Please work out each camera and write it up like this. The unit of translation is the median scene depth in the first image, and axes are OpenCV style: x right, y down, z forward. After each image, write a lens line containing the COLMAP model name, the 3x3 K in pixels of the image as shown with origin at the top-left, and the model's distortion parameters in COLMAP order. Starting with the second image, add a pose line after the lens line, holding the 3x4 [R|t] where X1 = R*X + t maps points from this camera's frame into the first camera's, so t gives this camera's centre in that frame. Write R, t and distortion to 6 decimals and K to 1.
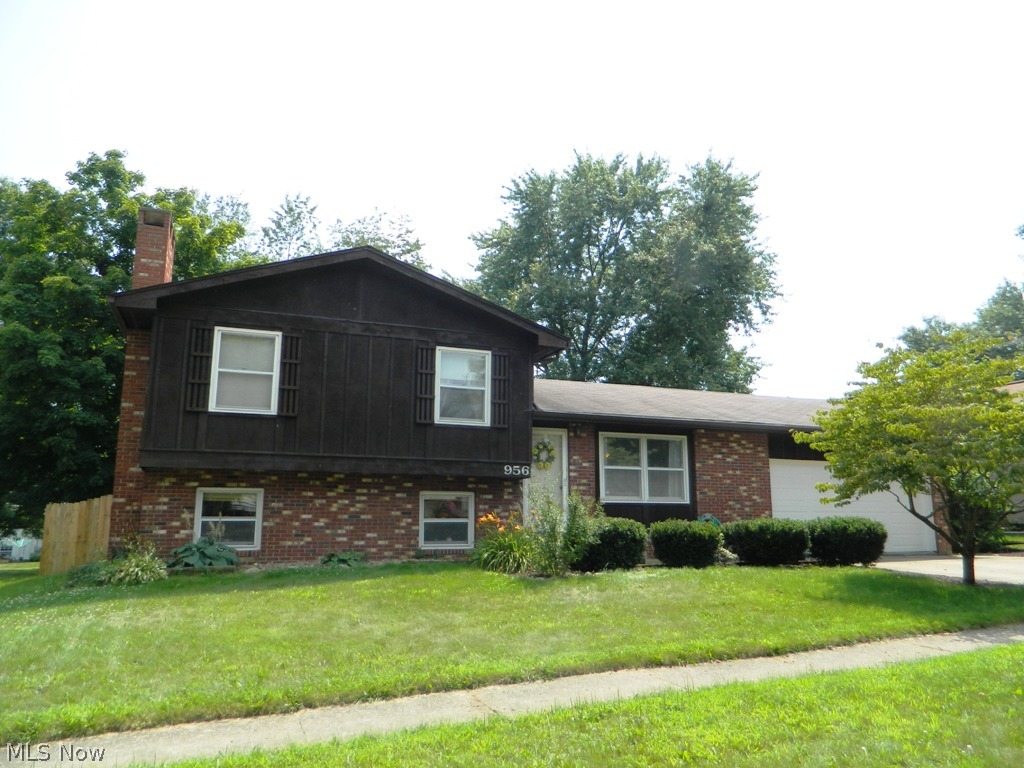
lens RADIAL K [[769.4, 0, 513.9], [0, 769.4, 384.1], [0, 0, 1]] dist [0.014855, -0.011594]
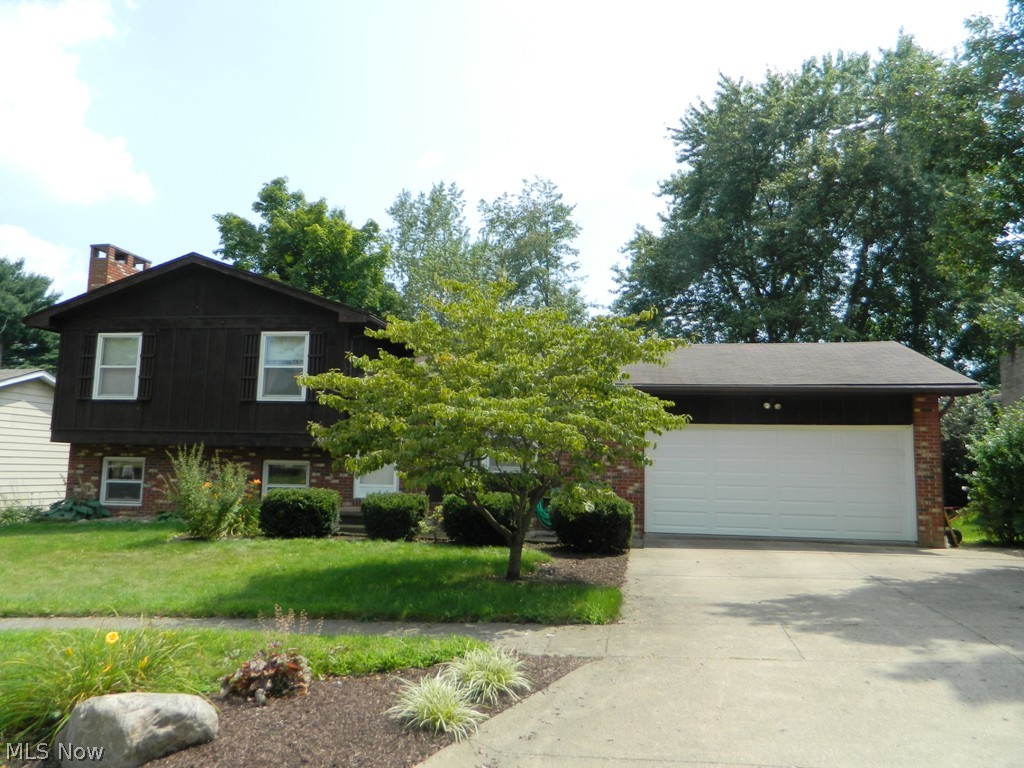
lens RADIAL K [[769.4, 0, 513.1], [0, 769.4, 378.7], [0, 0, 1]] dist [0.014855, -0.011594]
pose [[0.852671, -0.046843, -0.520343, 0.812770], [0.073240, 0.996855, 0.030275, 0.012026], [0.517288, -0.063925, 0.853420, 0.231965]]
